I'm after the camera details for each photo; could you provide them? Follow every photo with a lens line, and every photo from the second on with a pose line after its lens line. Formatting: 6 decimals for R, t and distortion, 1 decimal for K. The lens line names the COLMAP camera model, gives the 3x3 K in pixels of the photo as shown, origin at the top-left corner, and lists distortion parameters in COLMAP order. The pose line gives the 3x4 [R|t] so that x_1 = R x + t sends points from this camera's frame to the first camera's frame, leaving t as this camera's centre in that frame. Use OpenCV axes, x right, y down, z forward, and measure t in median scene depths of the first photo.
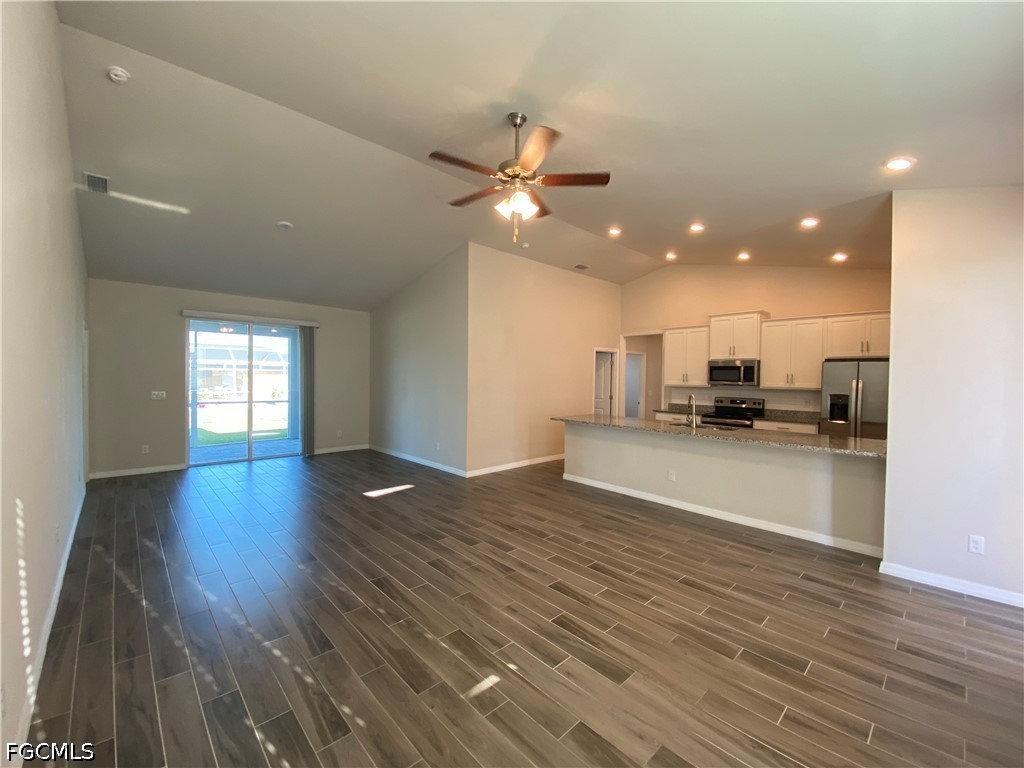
lens RADIAL K [[422.1, 0, 504.2], [0, 422.1, 379.6], [0, 0, 1]] dist [-0.003905, -0.002565]
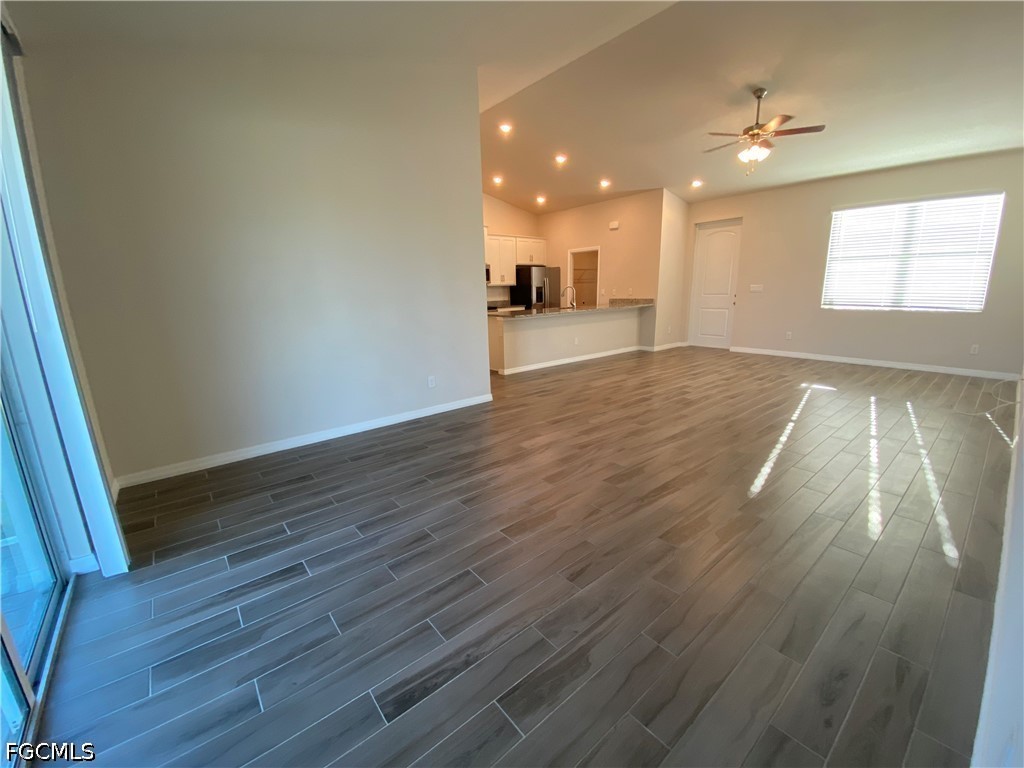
lens RADIAL K [[422.1, 0, 513.0], [0, 422.1, 385.5], [0, 0, 1]] dist [-0.003905, -0.002565]
pose [[0.048965, -0.237736, 0.970095, -1.208573], [0.040784, 0.970926, 0.235881, 0.021296], [-0.997967, 0.028014, 0.057237, 1.265694]]
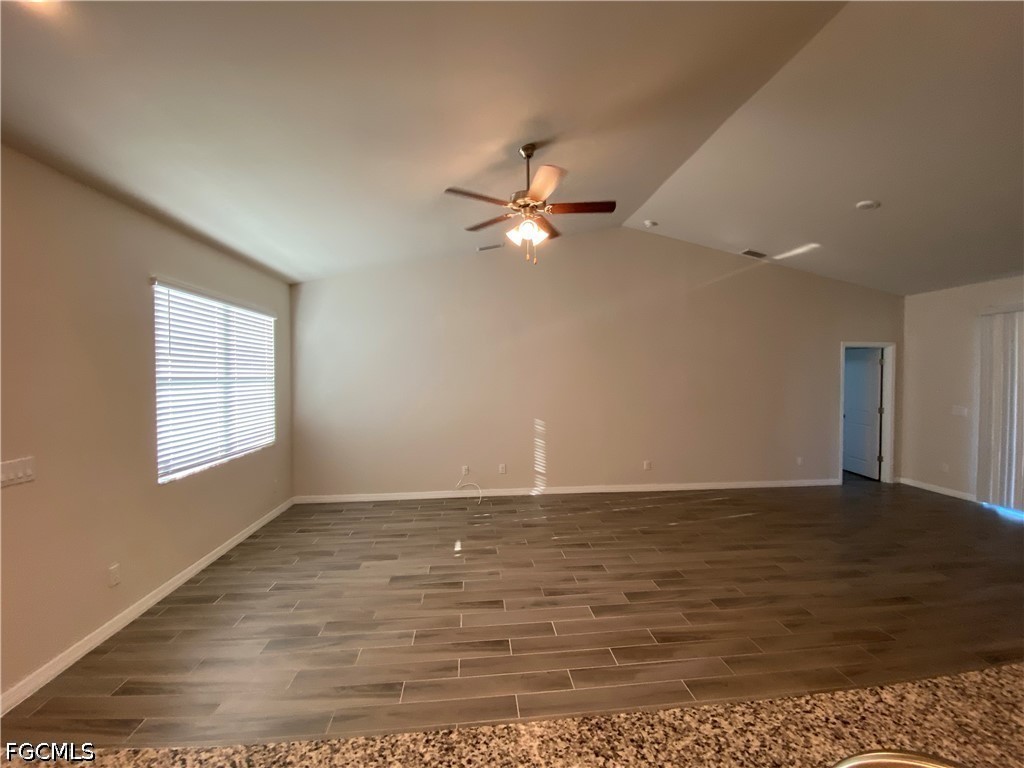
lens RADIAL K [[422.1, 0, 516.7], [0, 422.1, 384.4], [0, 0, 1]] dist [-0.003905, -0.002565]
pose [[-0.594068, 0.011040, -0.804339, 0.617439], [-0.015665, 0.999557, 0.025289, -0.037945], [0.804262, 0.027623, -0.593633, 1.112282]]
